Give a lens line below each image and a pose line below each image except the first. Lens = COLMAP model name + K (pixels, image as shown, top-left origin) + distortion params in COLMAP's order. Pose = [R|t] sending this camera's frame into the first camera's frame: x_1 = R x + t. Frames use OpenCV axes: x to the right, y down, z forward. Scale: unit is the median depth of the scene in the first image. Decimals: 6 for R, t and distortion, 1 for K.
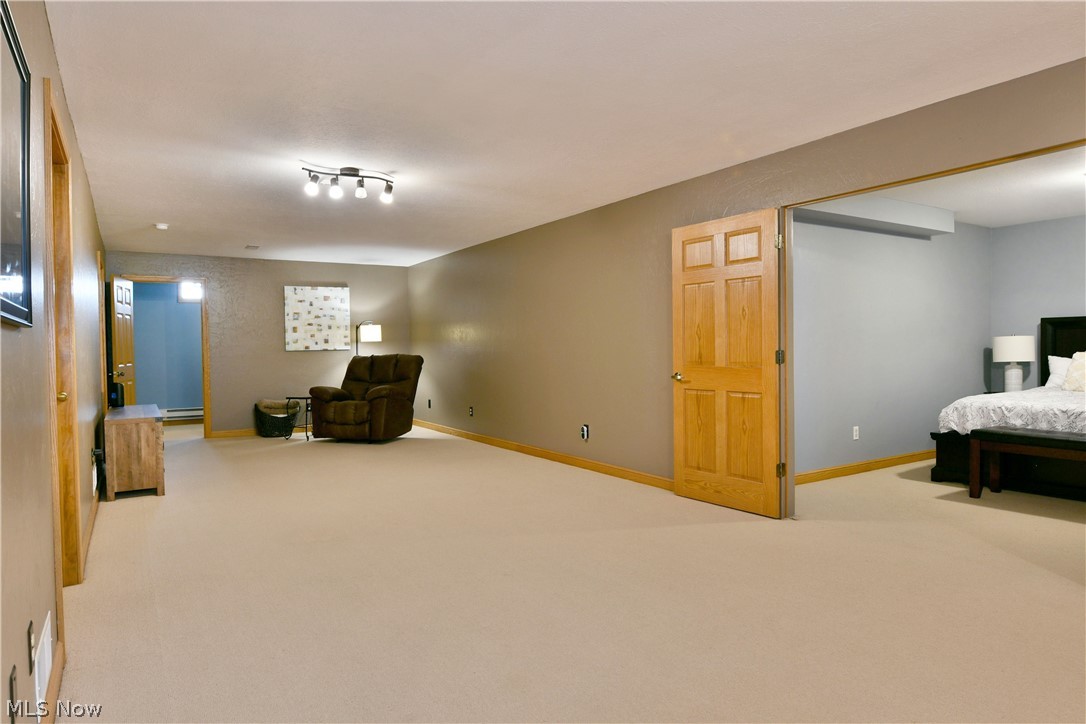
lens RADIAL K [[660.0, 0, 539.1], [0, 660.0, 361.0], [0, 0, 1]] dist [-0.010156, -0.004697]
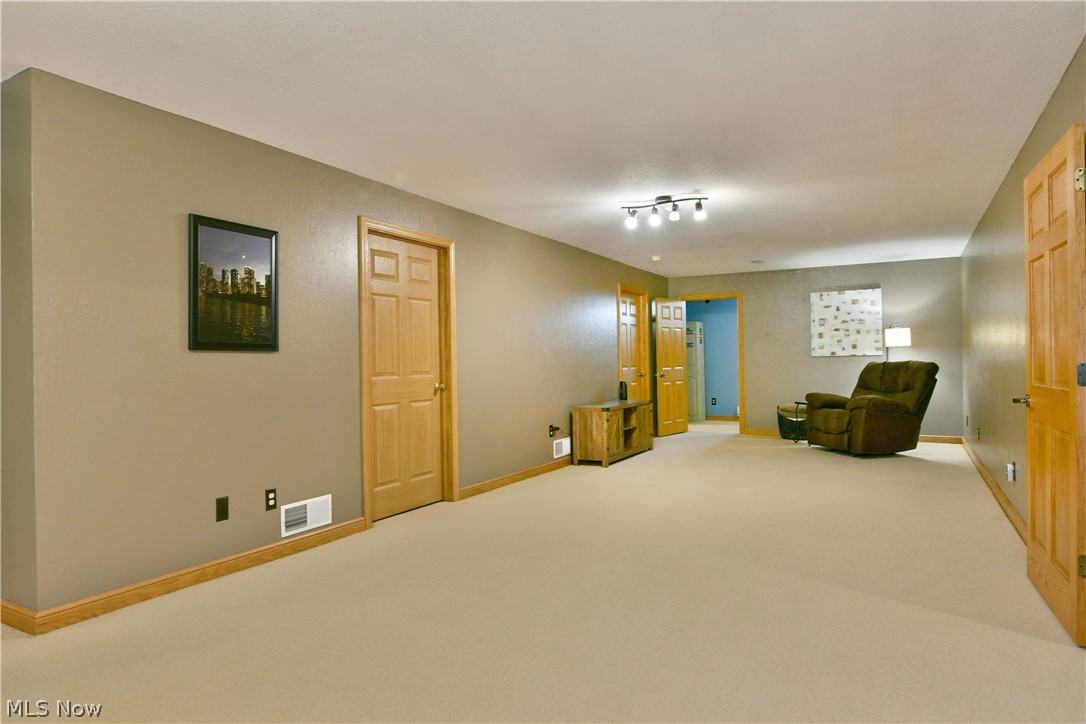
lens RADIAL K [[660.0, 0, 539.1], [0, 660.0, 361.0], [0, 0, 1]] dist [-0.010156, -0.004697]
pose [[0.487661, 0.007073, -0.873005, 0.299084], [-0.010551, 0.999942, 0.002208, -0.006440], [0.872969, 0.008134, 0.487707, 0.135524]]
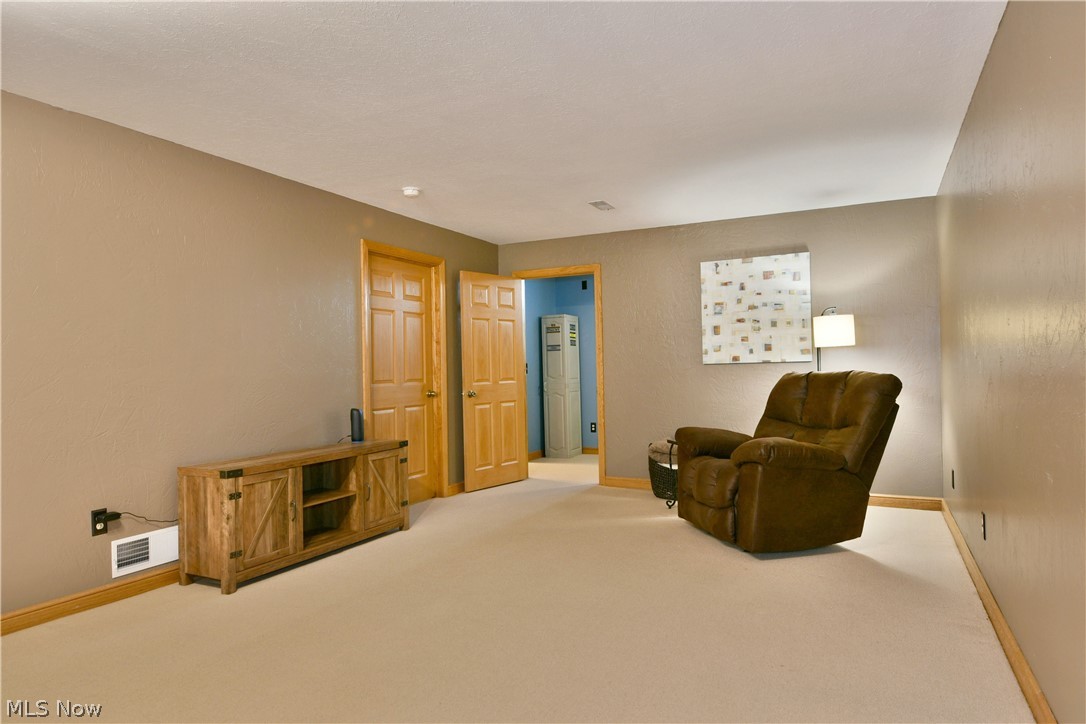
lens RADIAL K [[660.0, 0, 539.1], [0, 660.0, 361.0], [0, 0, 1]] dist [-0.010156, -0.004697]
pose [[0.520172, -0.004527, -0.854049, 0.077020], [-0.008063, 0.999915, -0.010211, -0.010568], [0.854023, 0.012197, 0.520092, 0.533284]]
